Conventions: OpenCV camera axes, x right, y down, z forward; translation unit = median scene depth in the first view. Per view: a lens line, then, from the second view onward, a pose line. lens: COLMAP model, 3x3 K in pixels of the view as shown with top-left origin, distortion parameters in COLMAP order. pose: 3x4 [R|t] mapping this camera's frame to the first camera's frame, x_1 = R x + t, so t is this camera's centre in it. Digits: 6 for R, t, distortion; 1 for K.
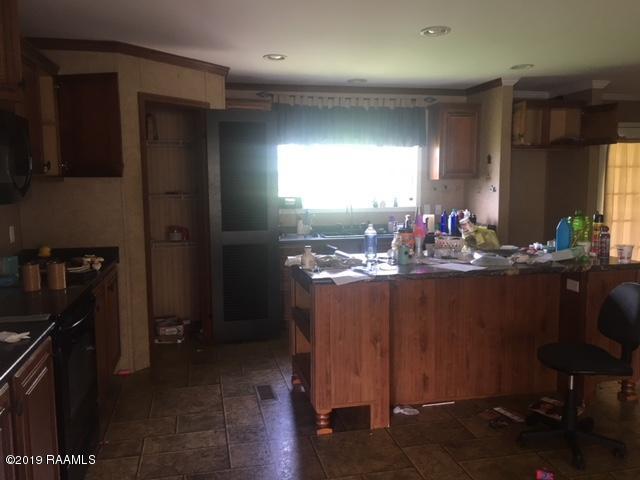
lens RADIAL K [[528.9, 0, 320.0], [0, 528.9, 240.0], [0, 0, 1]] dist [0.083504, -0.129834]
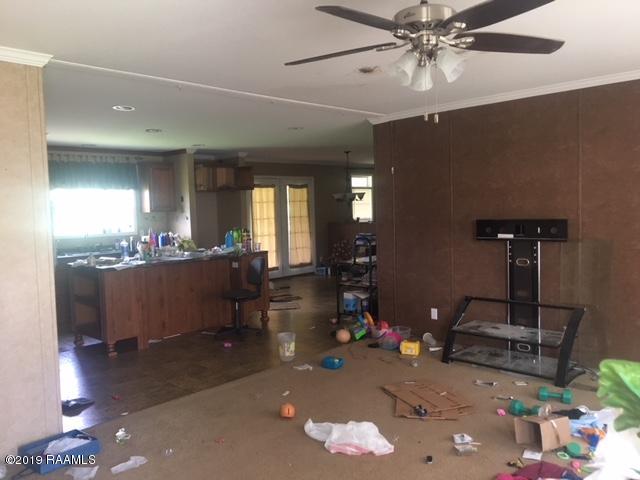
lens RADIAL K [[528.9, 0, 320.0], [0, 528.9, 240.0], [0, 0, 1]] dist [0.083504, -0.129834]
pose [[0.829536, -0.051656, 0.556059, -0.222114], [0.084455, 0.995865, -0.033478, 0.054791], [-0.552030, 0.074734, 0.830468, -0.509587]]
